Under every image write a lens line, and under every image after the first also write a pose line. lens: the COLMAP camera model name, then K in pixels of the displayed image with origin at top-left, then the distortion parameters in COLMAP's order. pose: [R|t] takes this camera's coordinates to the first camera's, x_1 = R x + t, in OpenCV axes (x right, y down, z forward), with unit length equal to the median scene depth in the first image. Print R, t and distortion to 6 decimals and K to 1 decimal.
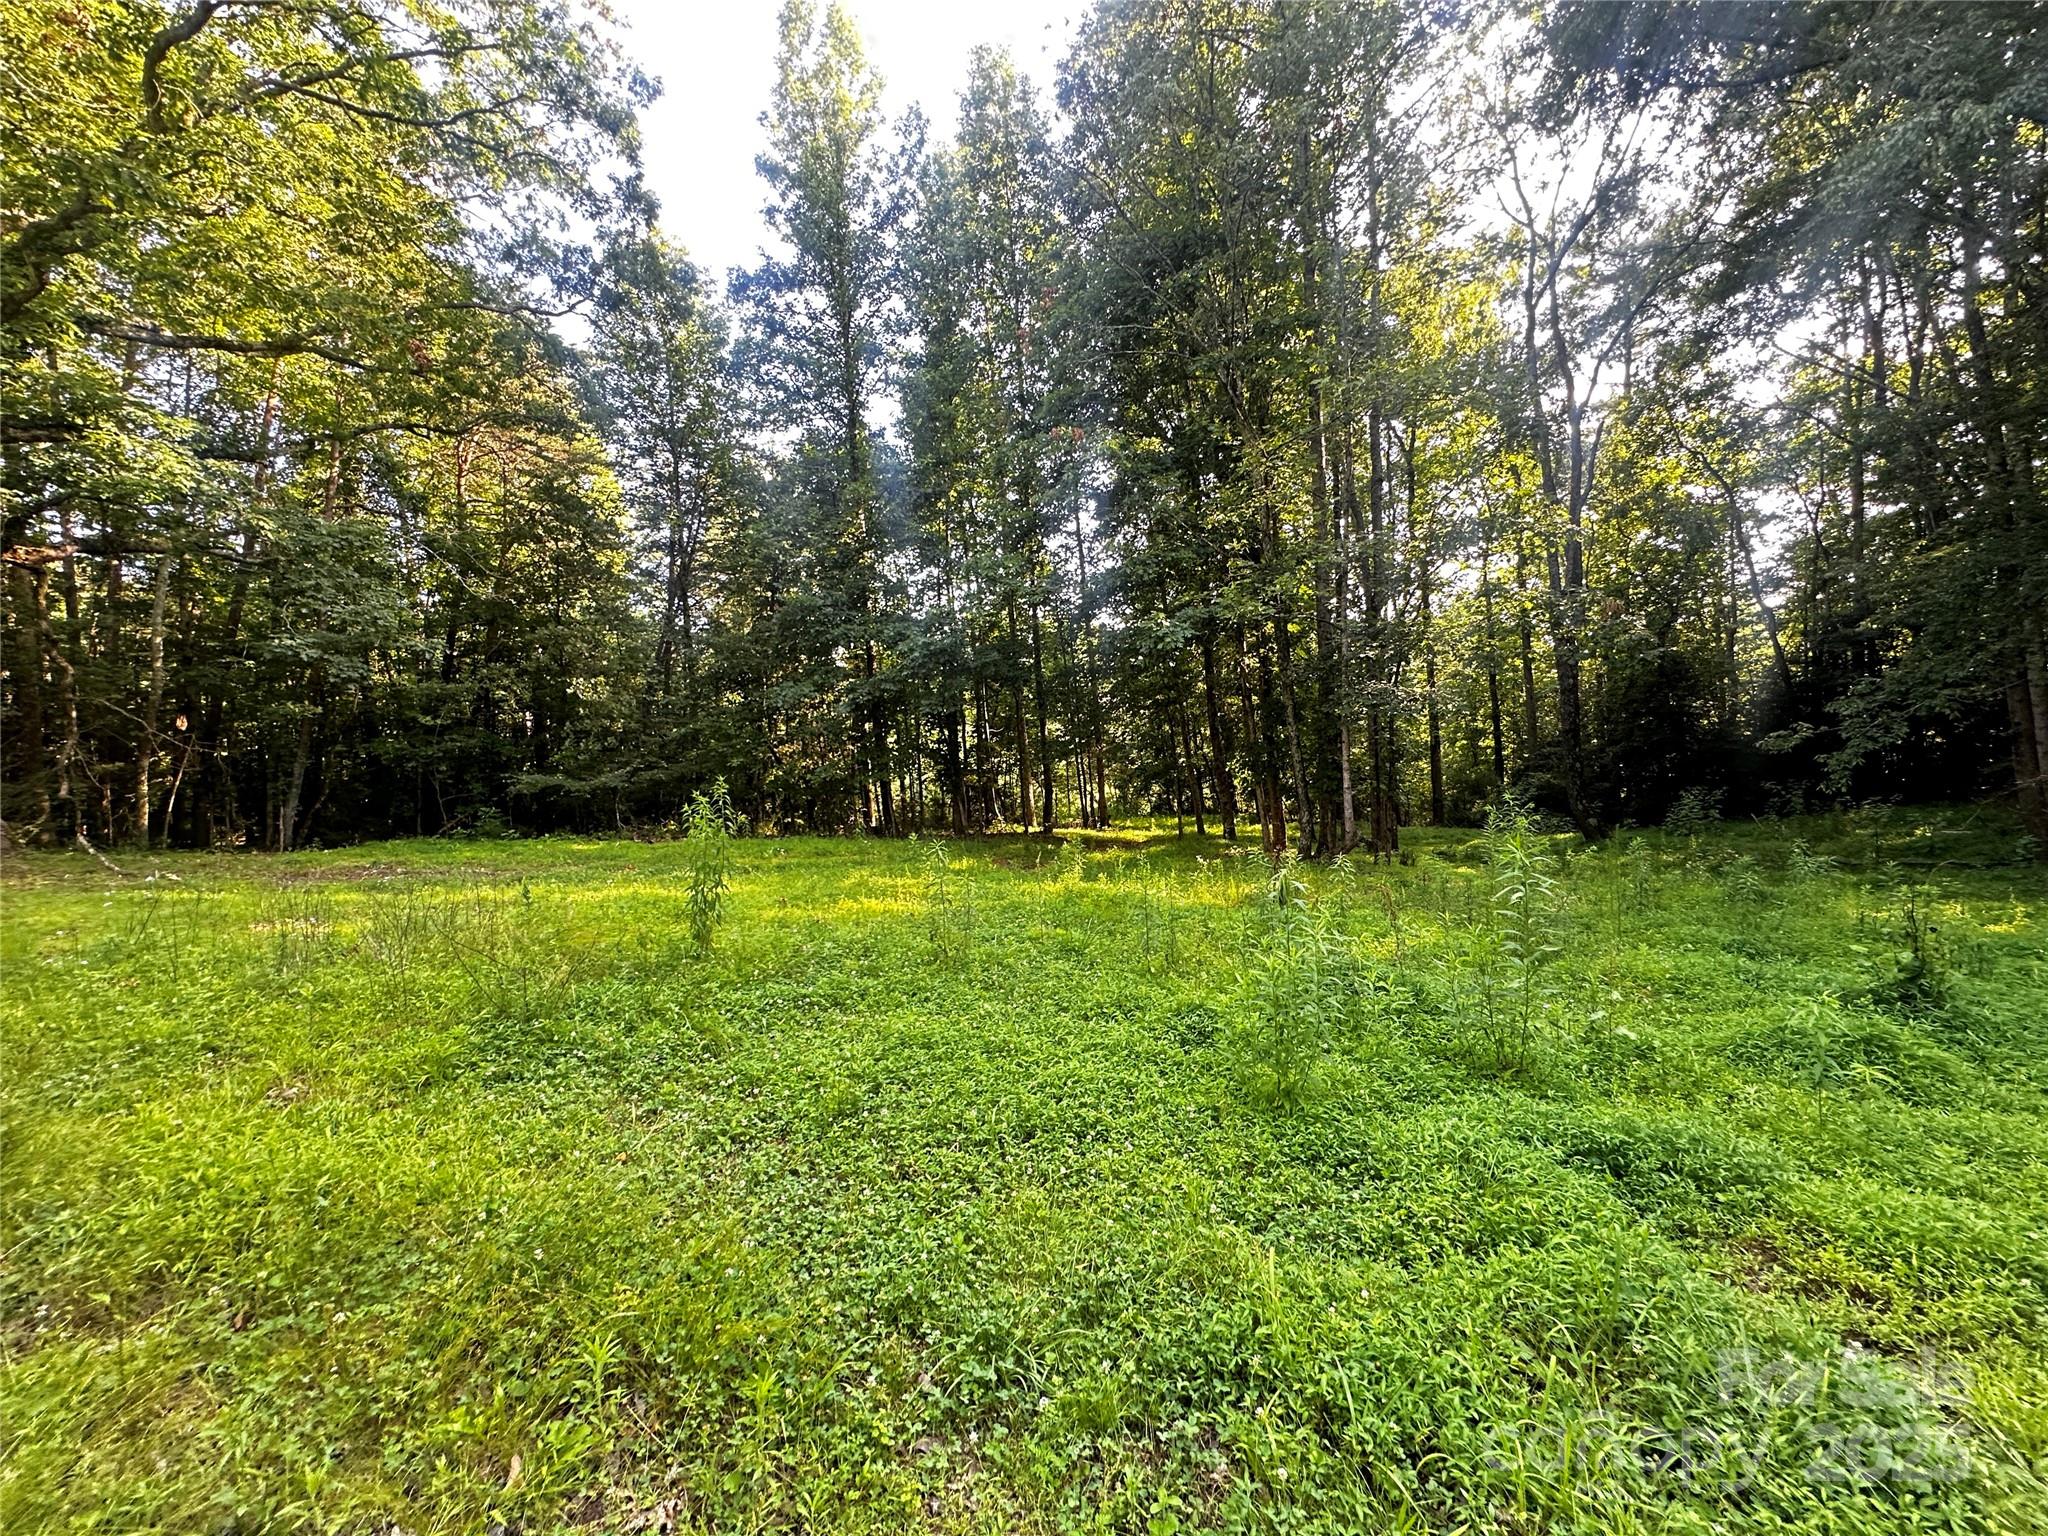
lens RADIAL K [[820.6, 0, 1024.4], [0, 820.6, 771.4], [0, 0, 1]] dist [-0.001820, 0.000102]
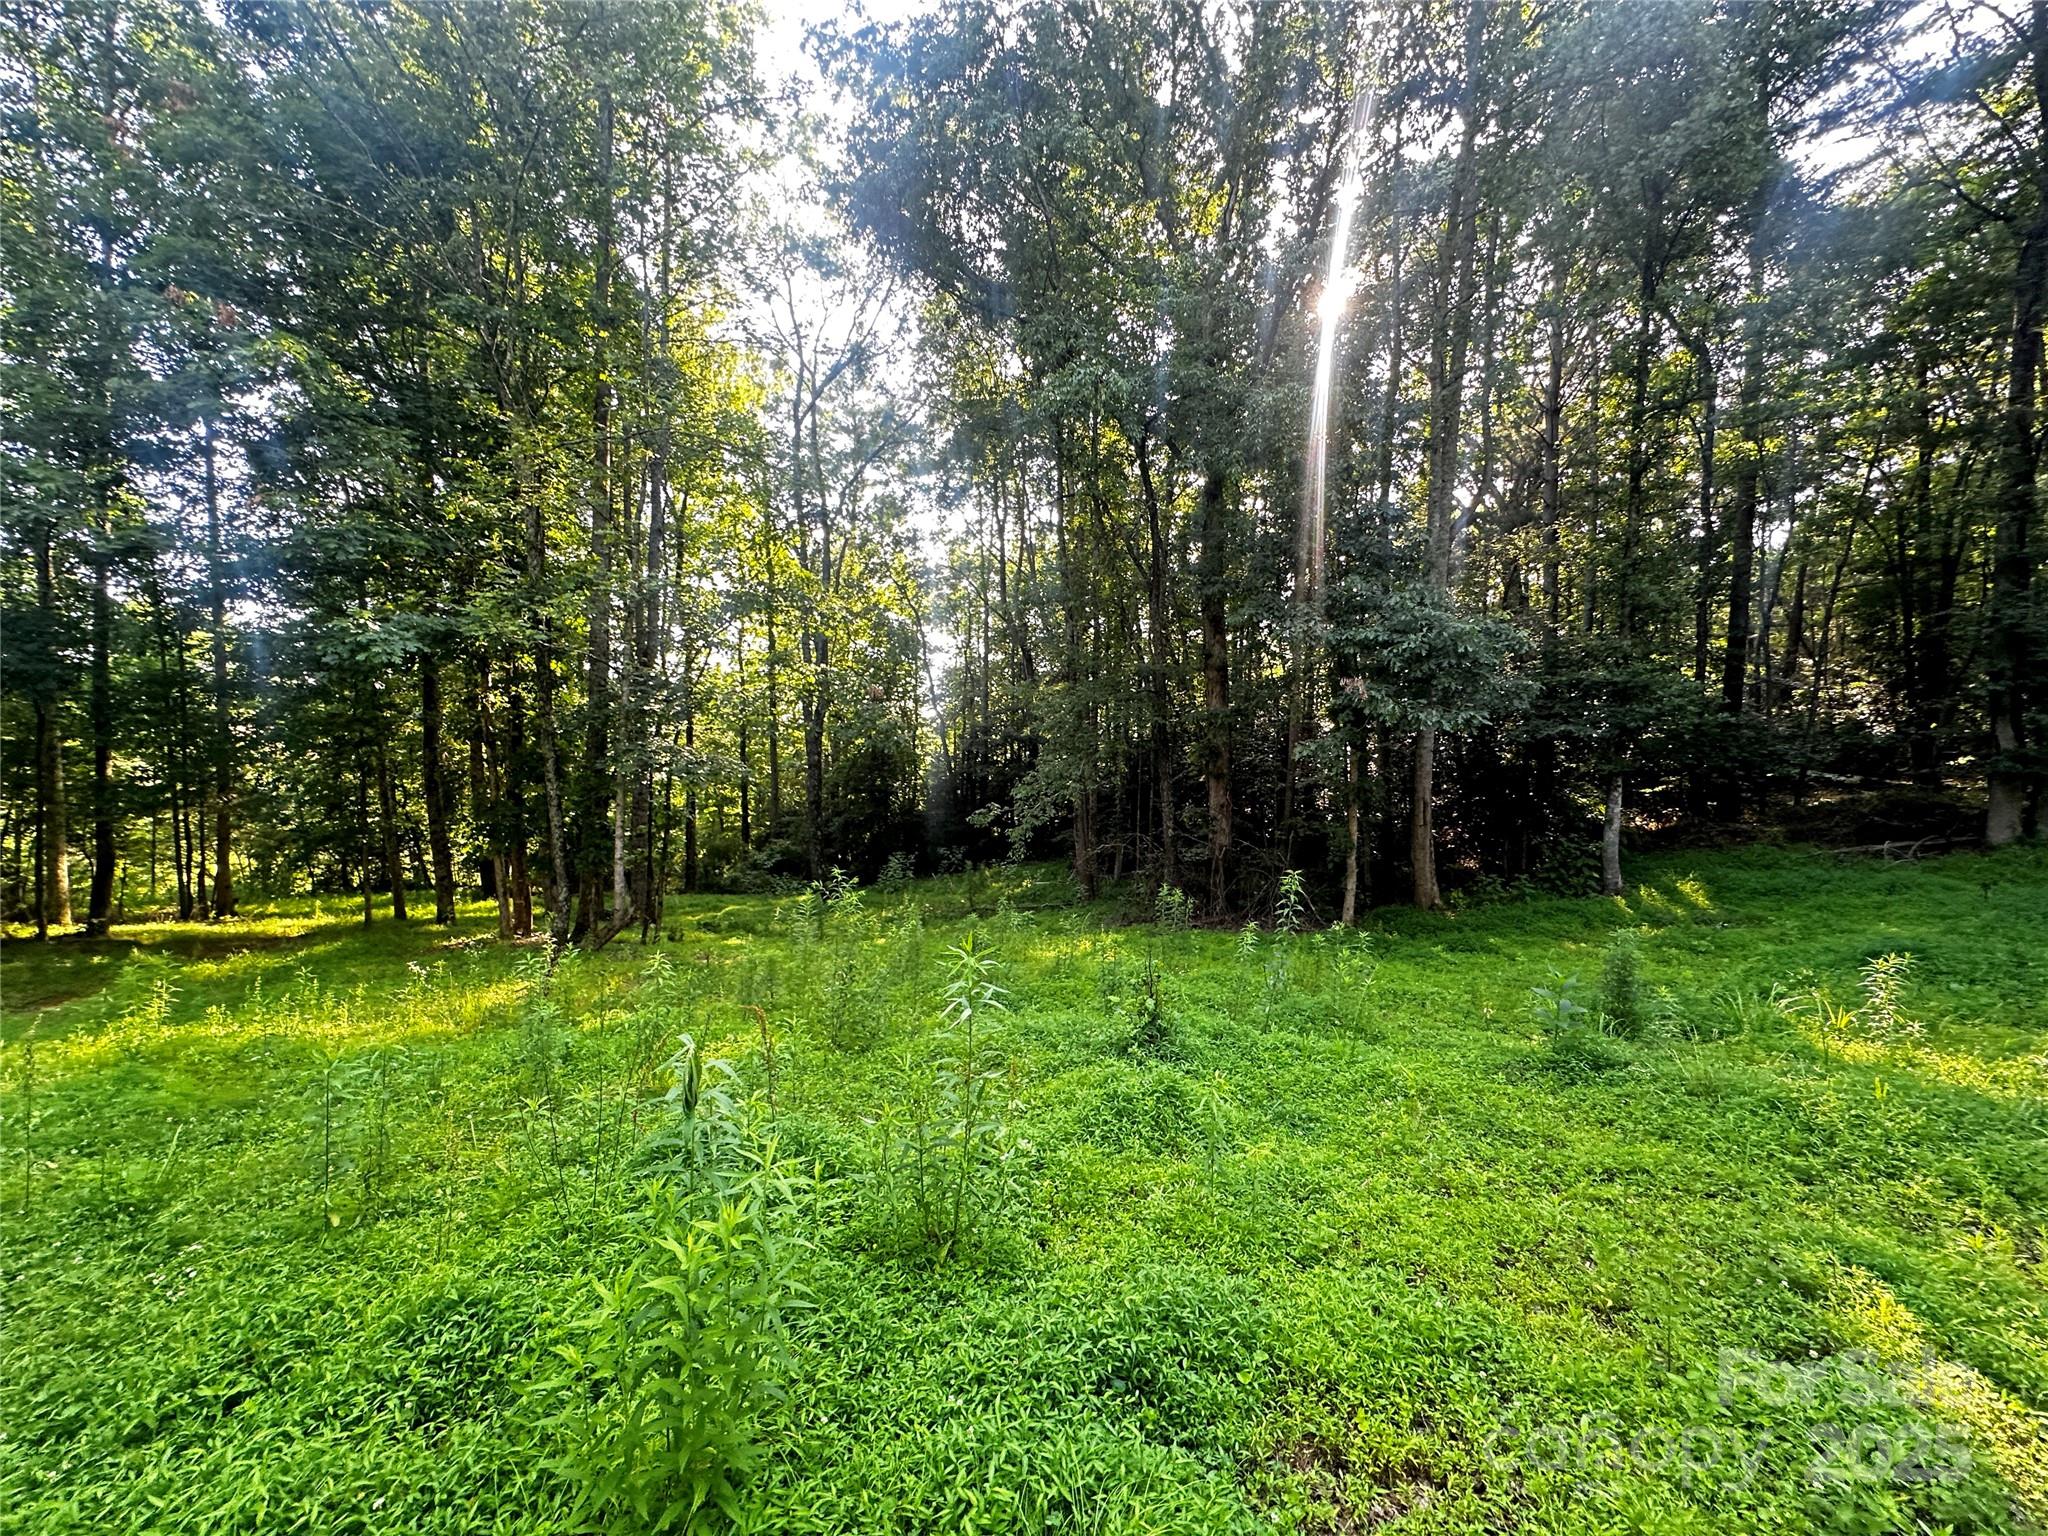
lens RADIAL K [[820.6, 0, 1024.4], [0, 820.6, 771.4], [0, 0, 1]] dist [-0.001820, 0.000102]
pose [[0.647792, 0.068936, 0.758691, 0.004625], [-0.008870, 0.996512, -0.082971, -0.001691], [-0.761765, 0.047019, 0.646145, 0.061338]]
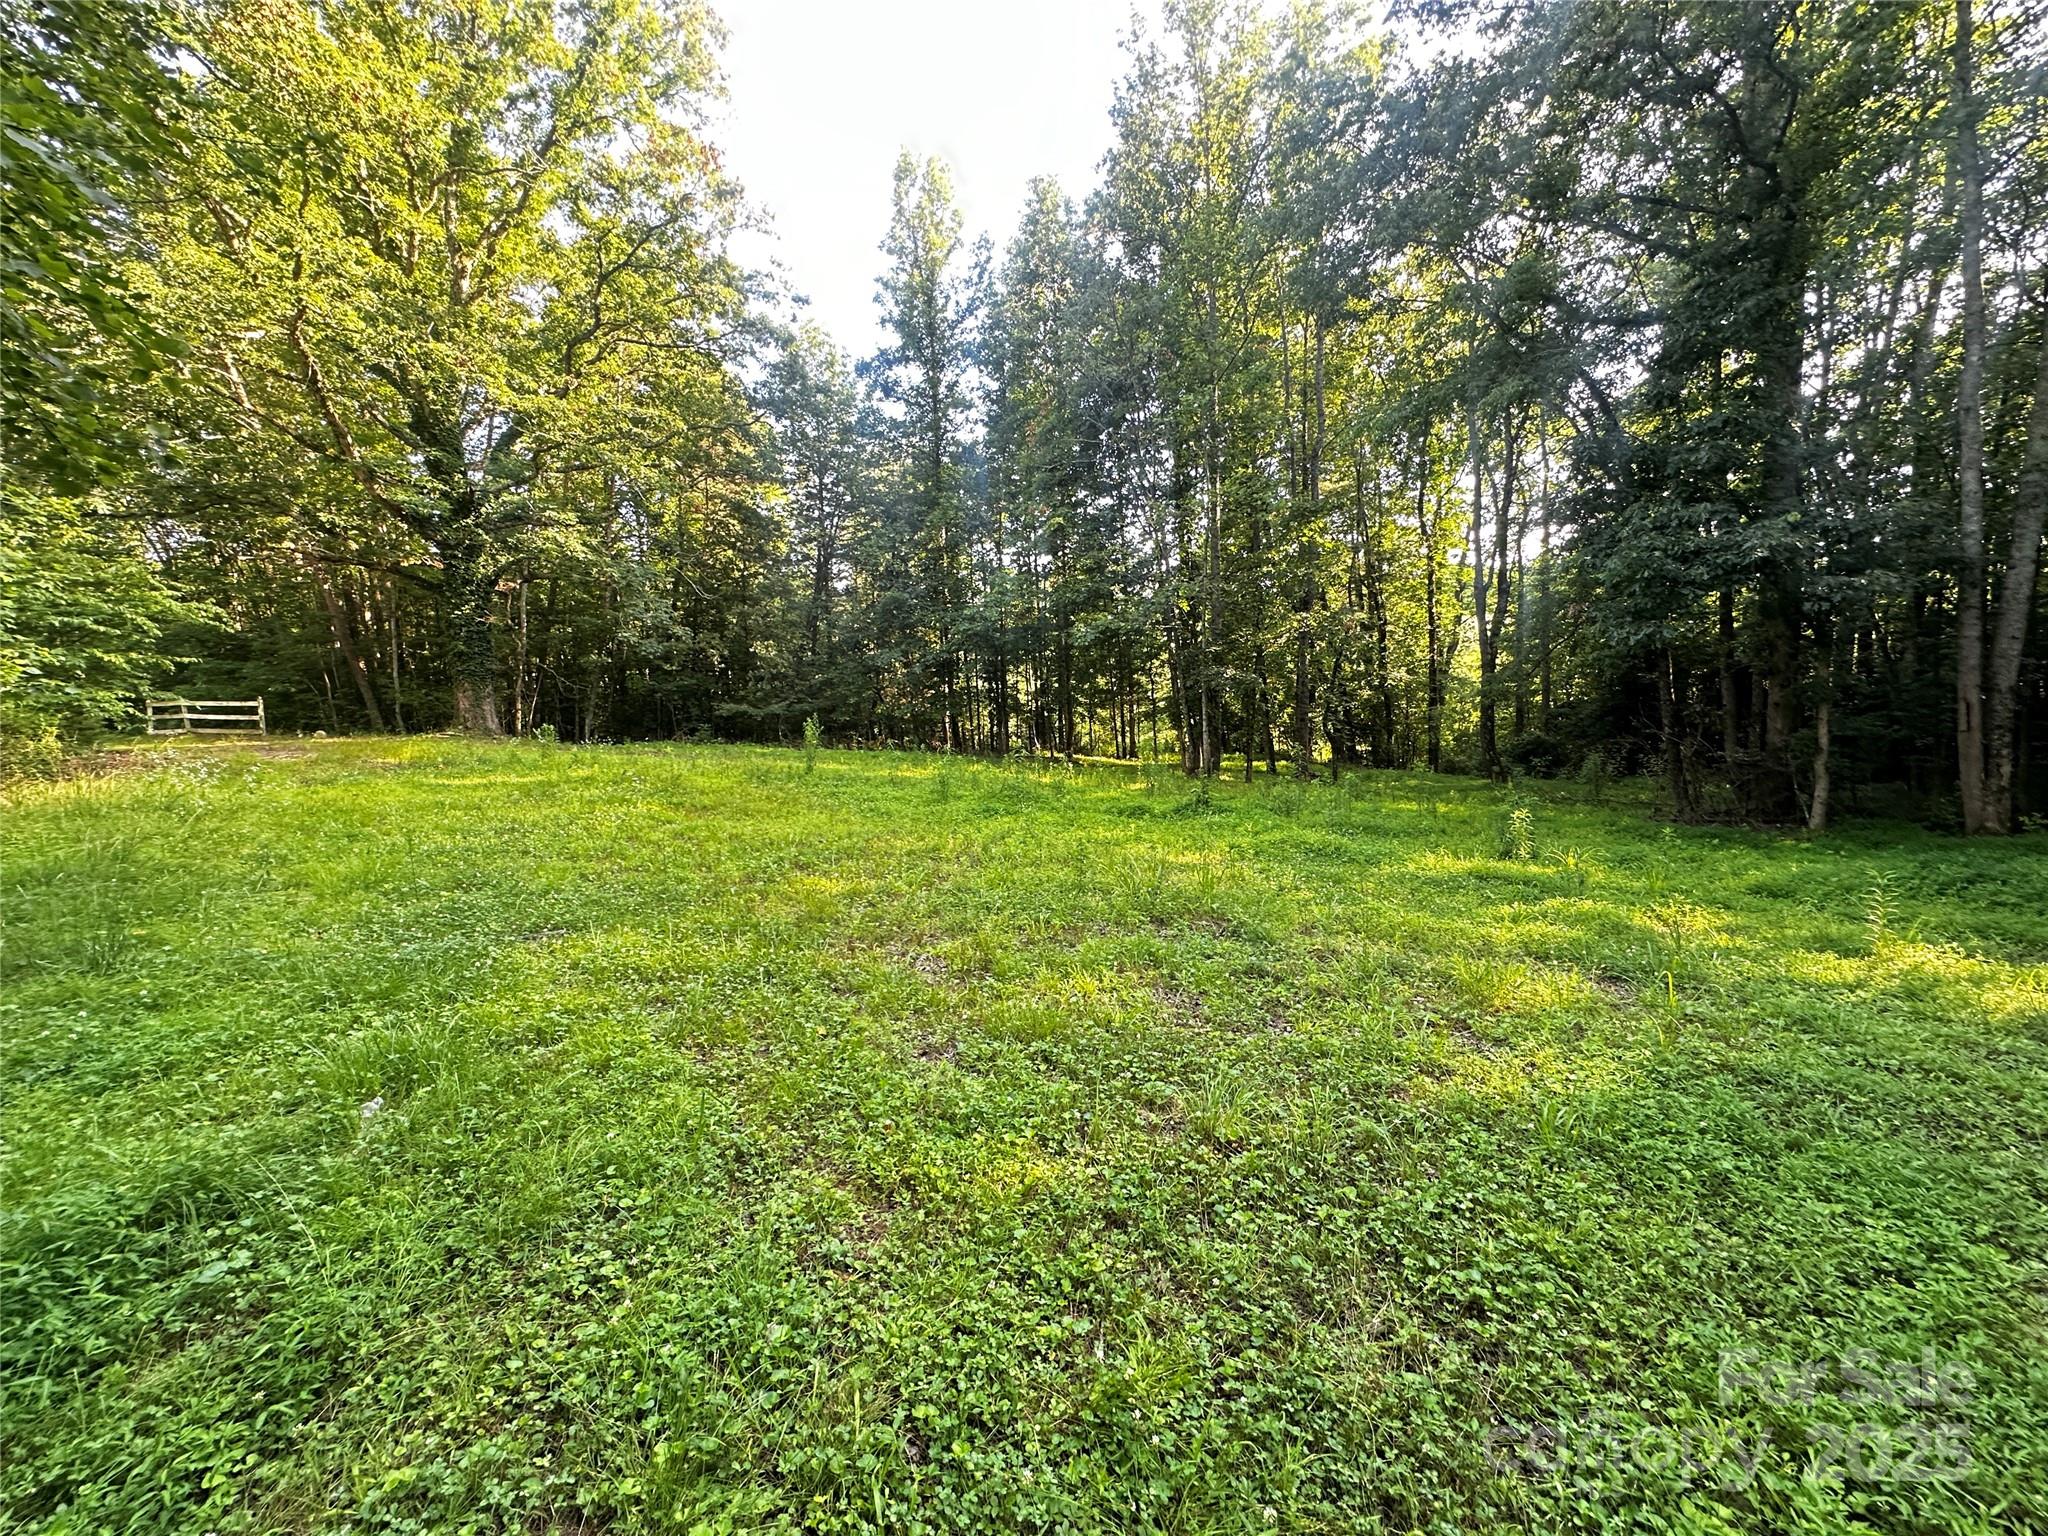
lens RADIAL K [[820.6, 0, 1024.4], [0, 820.6, 771.4], [0, 0, 1]] dist [-0.001820, 0.000102]
pose [[0.984650, 0.051136, -0.166883, 0.349609], [-0.036500, 0.995307, 0.089617, -0.046160], [0.170682, -0.082151, 0.981896, -0.711001]]
